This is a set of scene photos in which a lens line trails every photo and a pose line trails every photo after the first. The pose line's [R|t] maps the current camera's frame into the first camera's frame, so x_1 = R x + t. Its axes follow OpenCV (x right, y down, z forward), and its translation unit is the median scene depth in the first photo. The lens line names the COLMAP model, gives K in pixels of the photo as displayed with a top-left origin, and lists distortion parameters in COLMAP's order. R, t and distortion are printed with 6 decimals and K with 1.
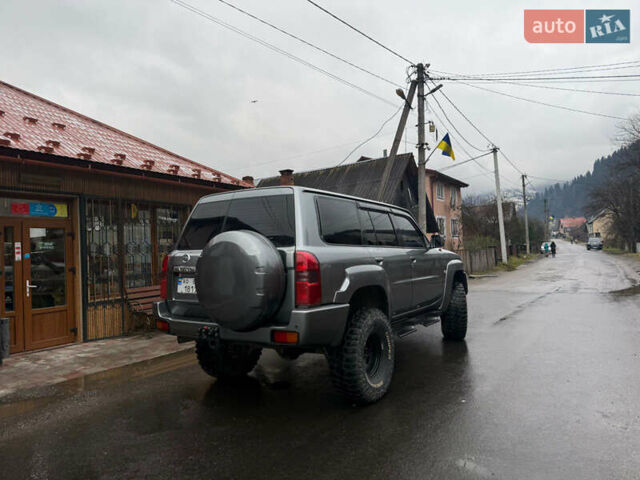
lens RADIAL K [[456.7, 0, 318.7], [0, 456.7, 241.3], [0, 0, 1]] dist [0.058123, -0.045551]
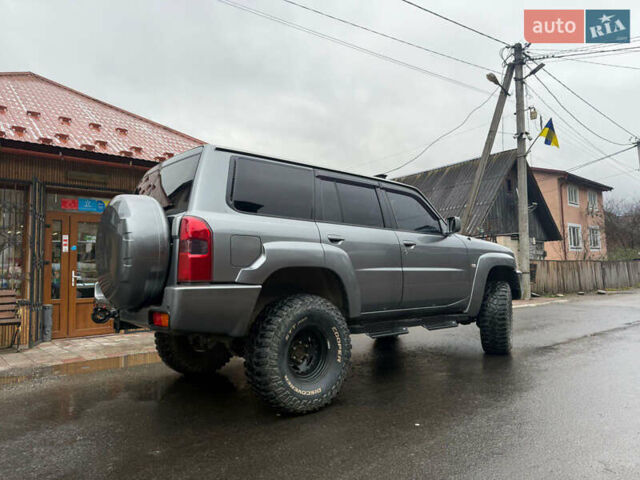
lens RADIAL K [[456.7, 0, 314.3], [0, 456.7, 237.8], [0, 0, 1]] dist [0.058123, -0.045551]
pose [[0.960528, -0.002445, -0.278173, 0.201984], [-0.008323, 0.999261, -0.037525, 0.044085], [0.278059, 0.038359, 0.959798, 0.133573]]
